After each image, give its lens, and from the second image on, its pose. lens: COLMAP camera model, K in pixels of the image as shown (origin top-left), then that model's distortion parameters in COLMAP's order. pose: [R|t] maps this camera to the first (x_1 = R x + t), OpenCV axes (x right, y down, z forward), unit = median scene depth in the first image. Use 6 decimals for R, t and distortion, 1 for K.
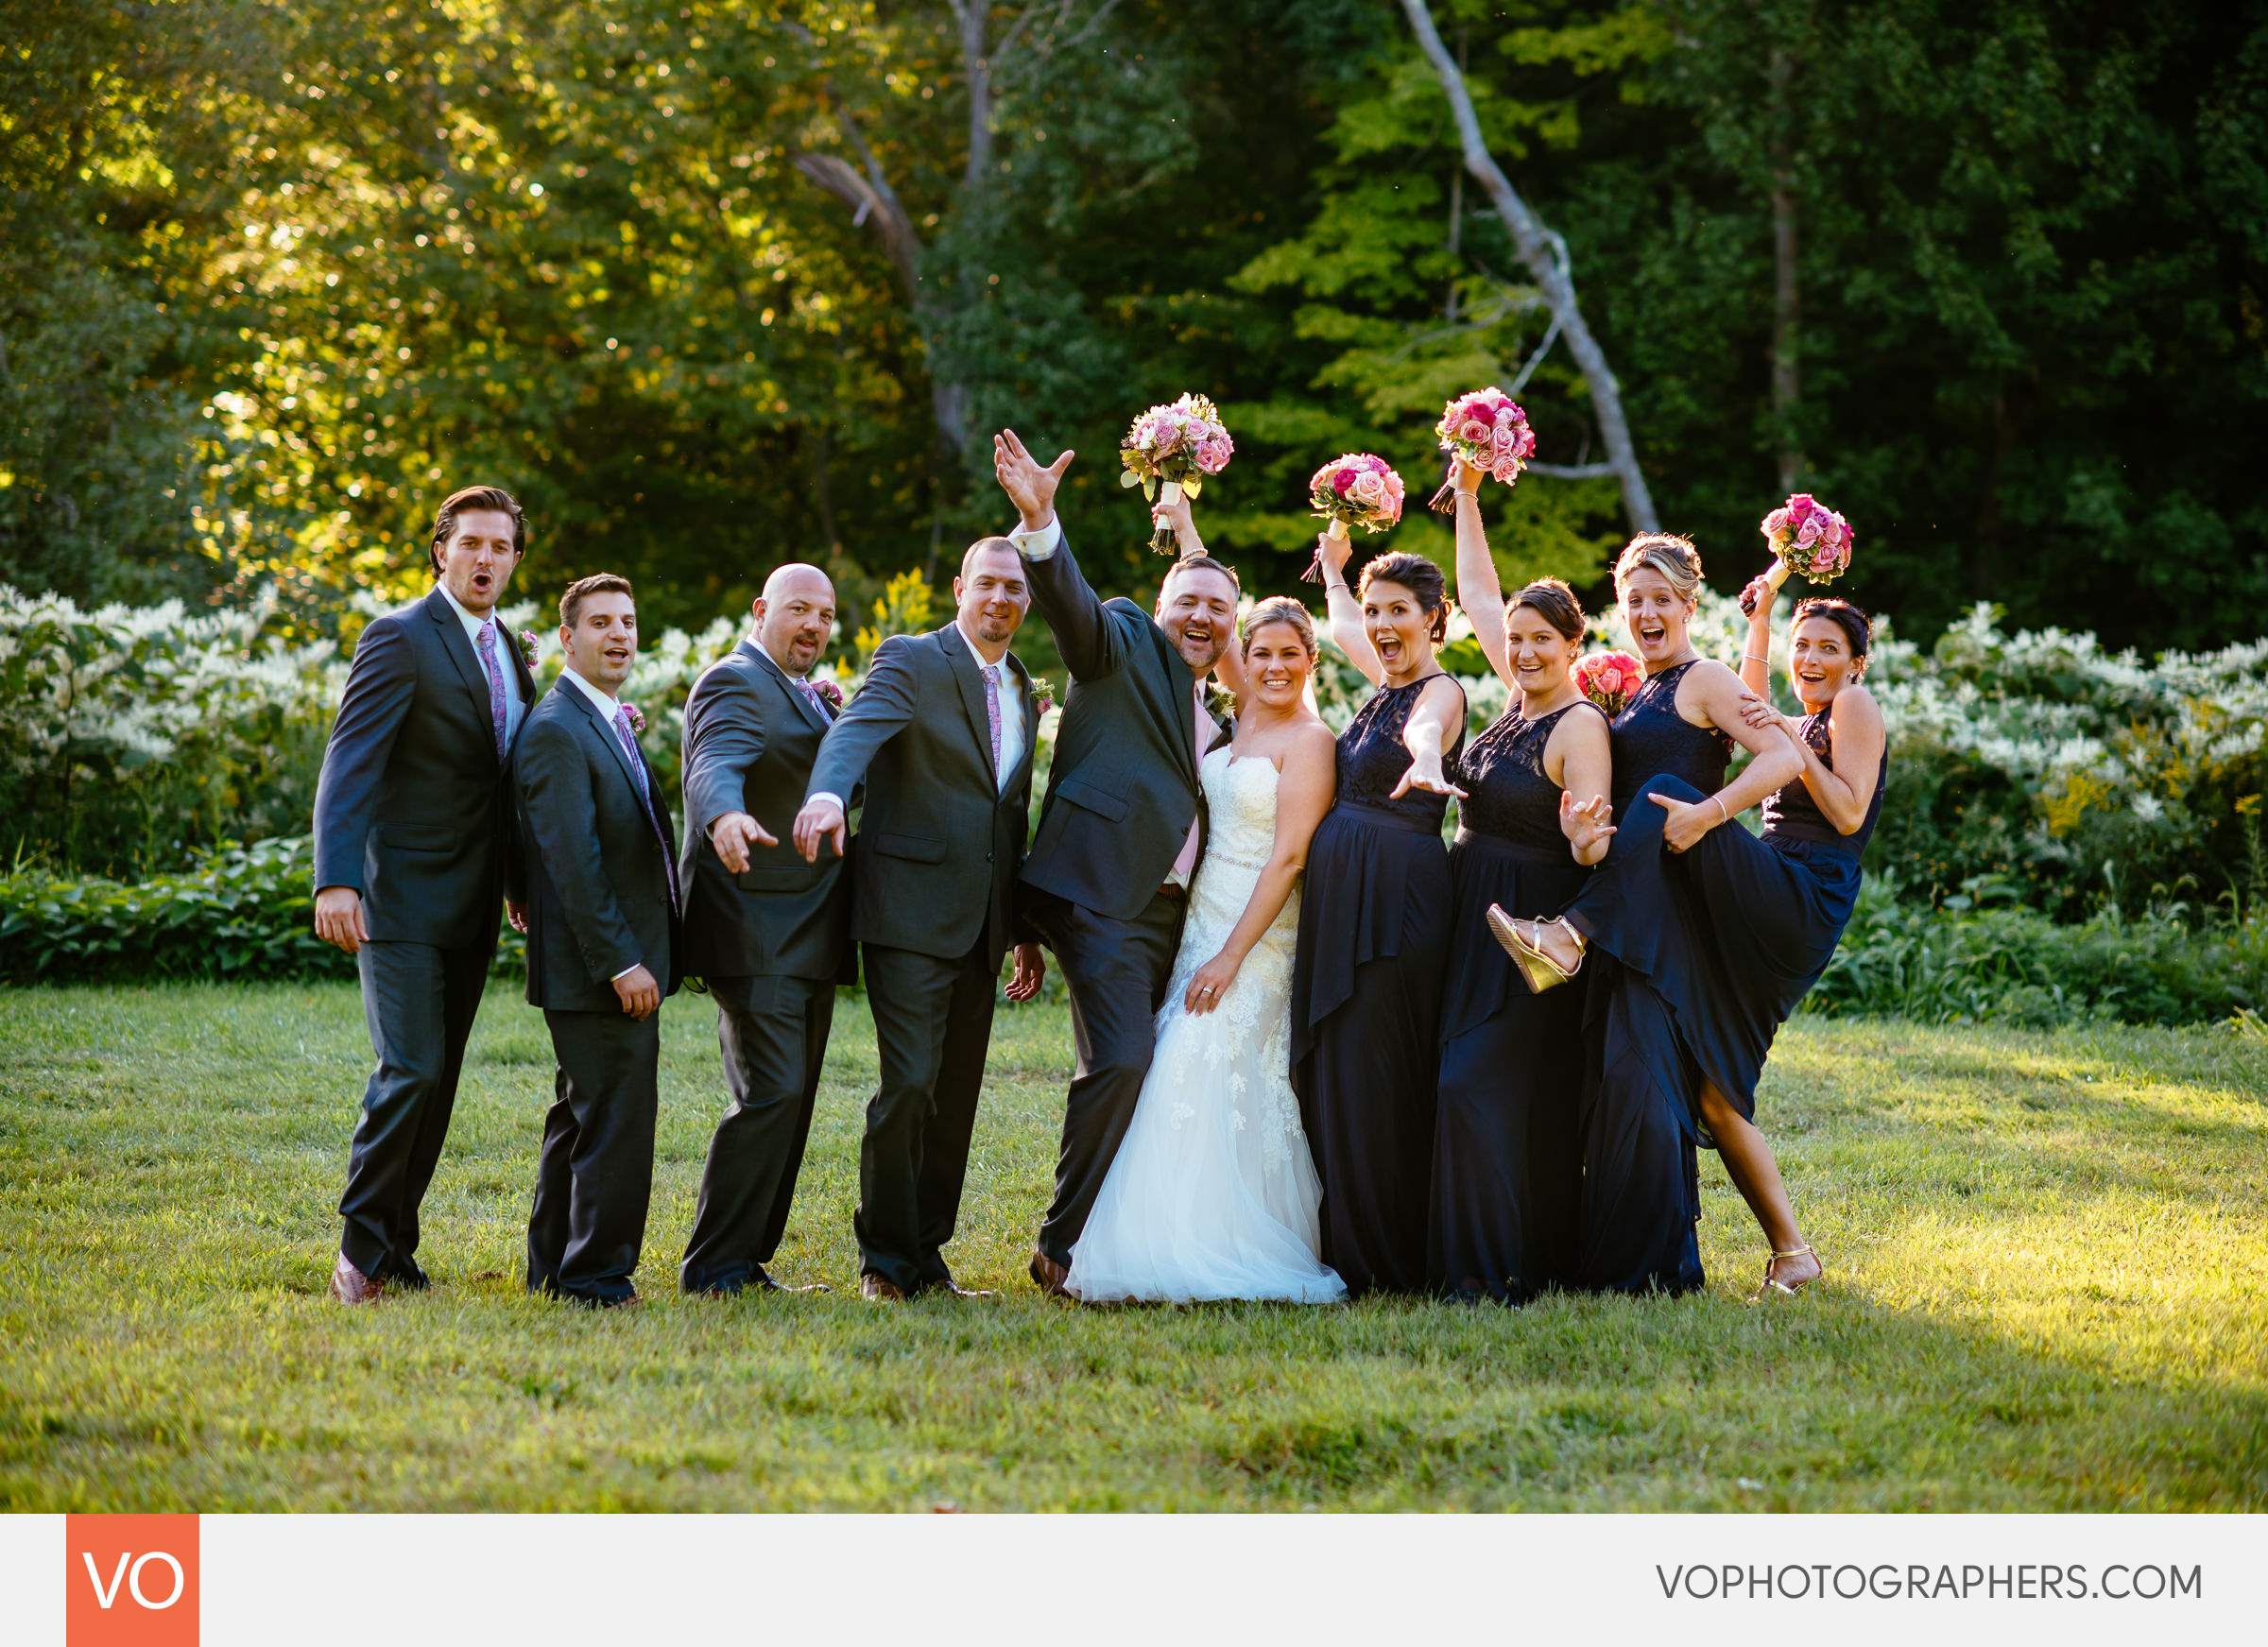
lens RADIAL K [[6345.1, 0, 1134.0], [0, 6345.1, 823.5], [0, 0, 1]] dist [-0.162280, -0.670954]
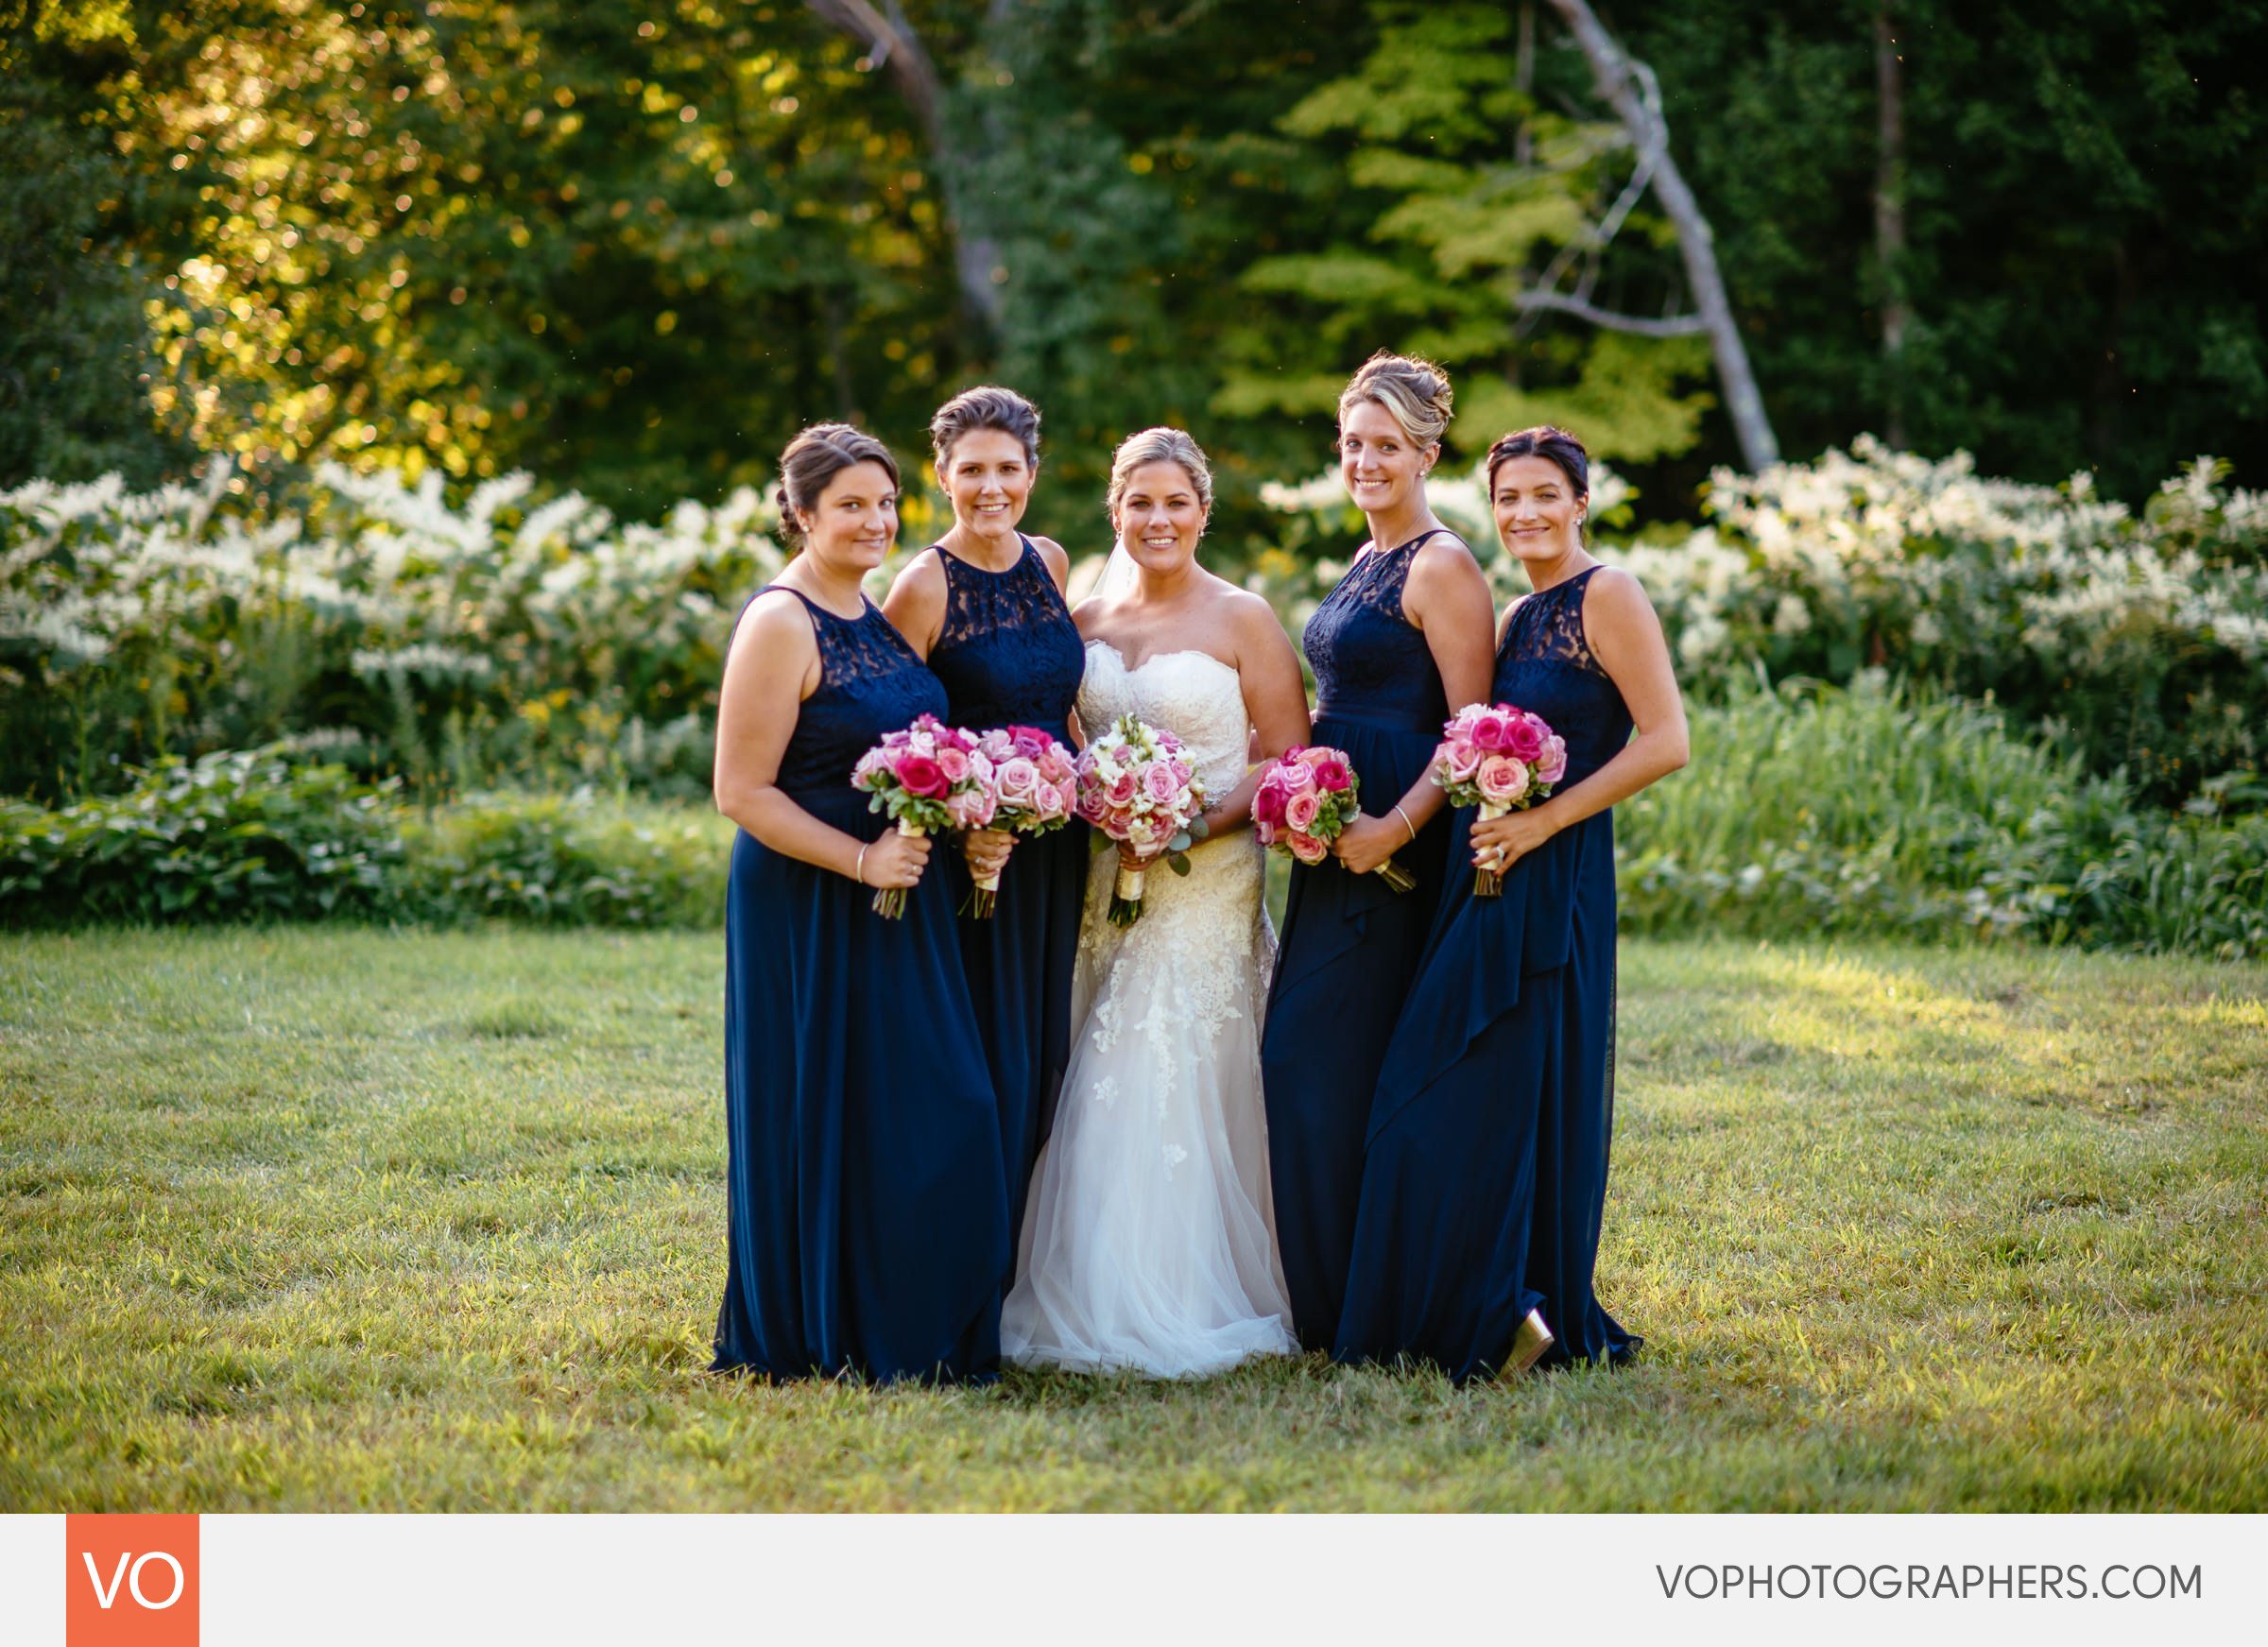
lens RADIAL K [[5783.8, 0, 1134.0], [0, 5783.8, 823.5], [0, 0, 1]] dist [-0.087837, -0.832450]
pose [[0.999893, -0.010748, 0.009883, -0.020278], [0.010530, 0.999706, 0.021854, -0.003559], [-0.010115, -0.021747, 0.999712, 0.210623]]
